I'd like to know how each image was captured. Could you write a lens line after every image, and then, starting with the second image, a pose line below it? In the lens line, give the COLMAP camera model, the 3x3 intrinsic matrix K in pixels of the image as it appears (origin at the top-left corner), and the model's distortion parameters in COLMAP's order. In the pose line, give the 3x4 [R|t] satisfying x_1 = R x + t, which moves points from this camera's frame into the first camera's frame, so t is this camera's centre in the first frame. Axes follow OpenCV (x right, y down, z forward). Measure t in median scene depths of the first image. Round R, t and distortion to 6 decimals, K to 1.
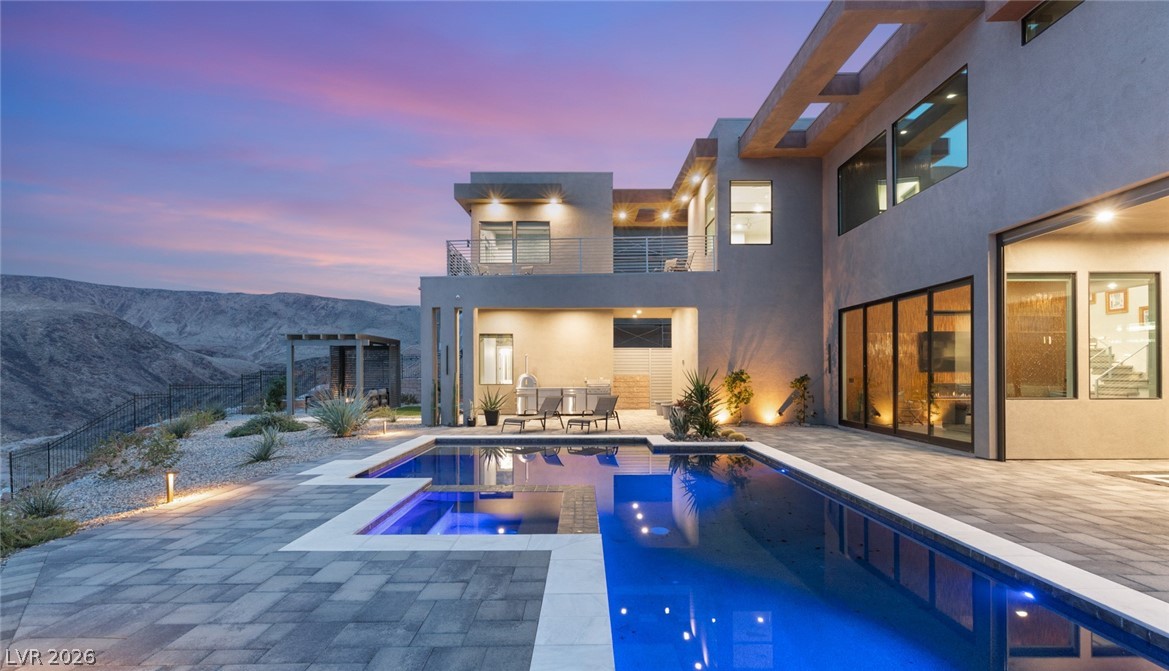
lens RADIAL K [[531.0, 0, 584.6], [0, 531.0, 369.8], [0, 0, 1]] dist [0.003577, 0.000399]
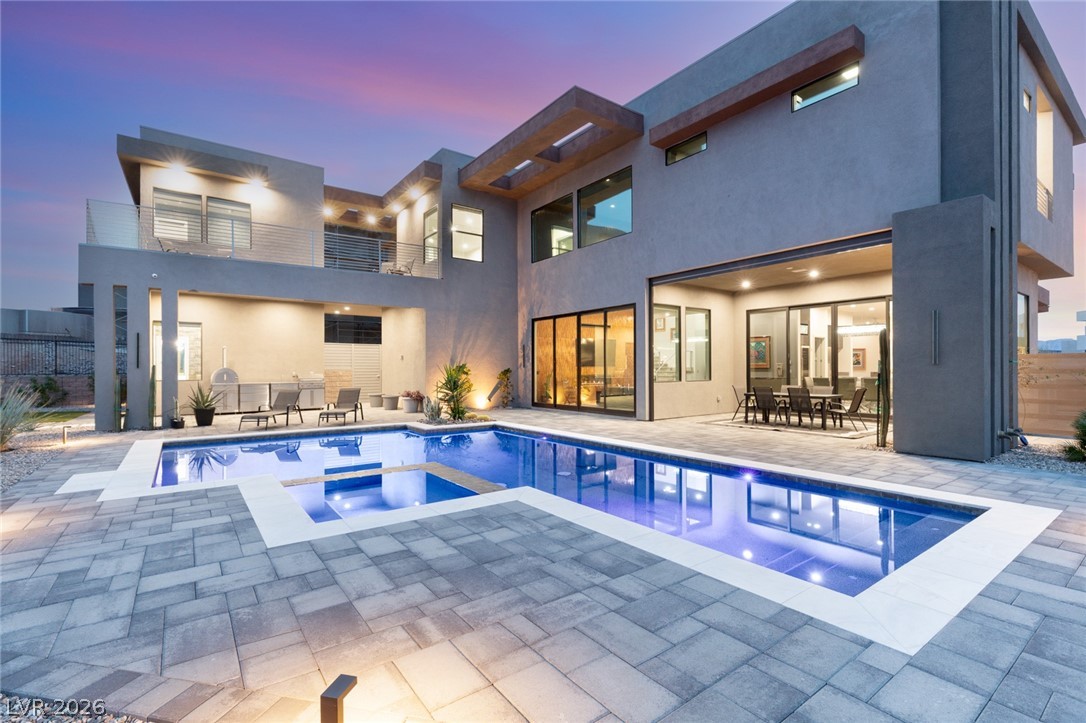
lens RADIAL K [[488.2, 0, 544.6], [0, 488.2, 367.8], [0, 0, 1]] dist [0.005508, -0.000050]
pose [[0.805005, 0.001788, 0.593266, -0.226036], [-0.002449, 0.999997, 0.000309, 0.007782], [-0.593264, -0.001702, 0.805006, 0.008265]]
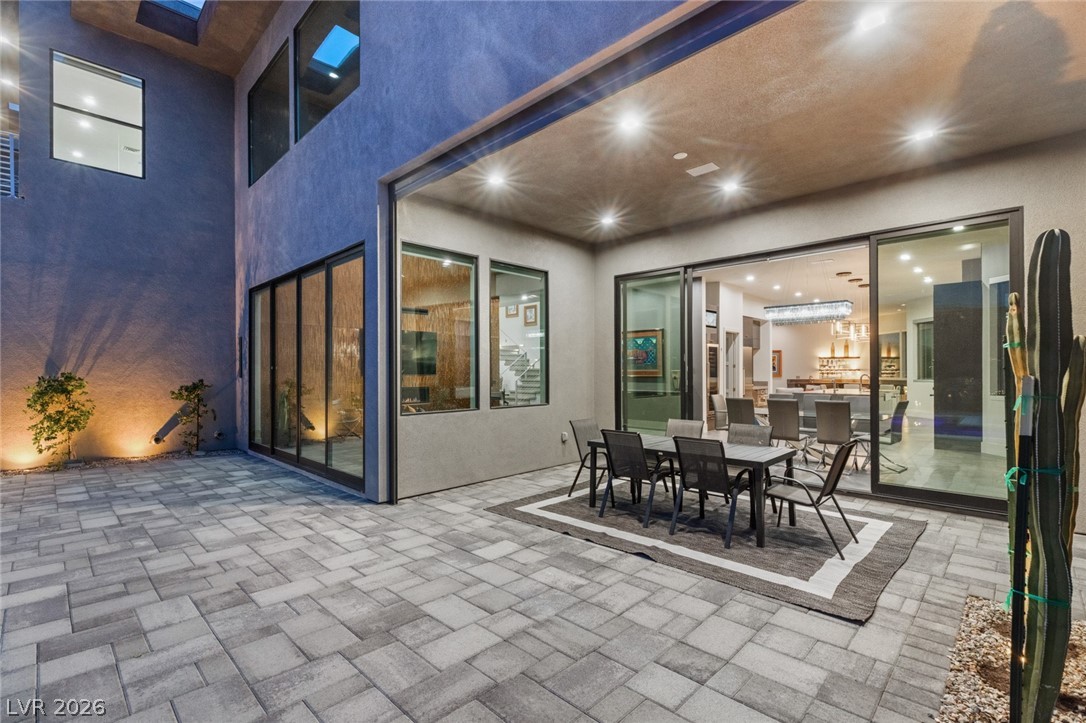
lens RADIAL K [[488.2, 0, 547.0], [0, 488.2, 370.6], [0, 0, 1]] dist [0.005508, -0.000050]
pose [[0.698260, 0.001431, 0.715843, 0.301292], [-0.001844, 0.999998, -0.000201, -0.004077], [-0.715842, -0.001179, 0.698261, 0.260667]]
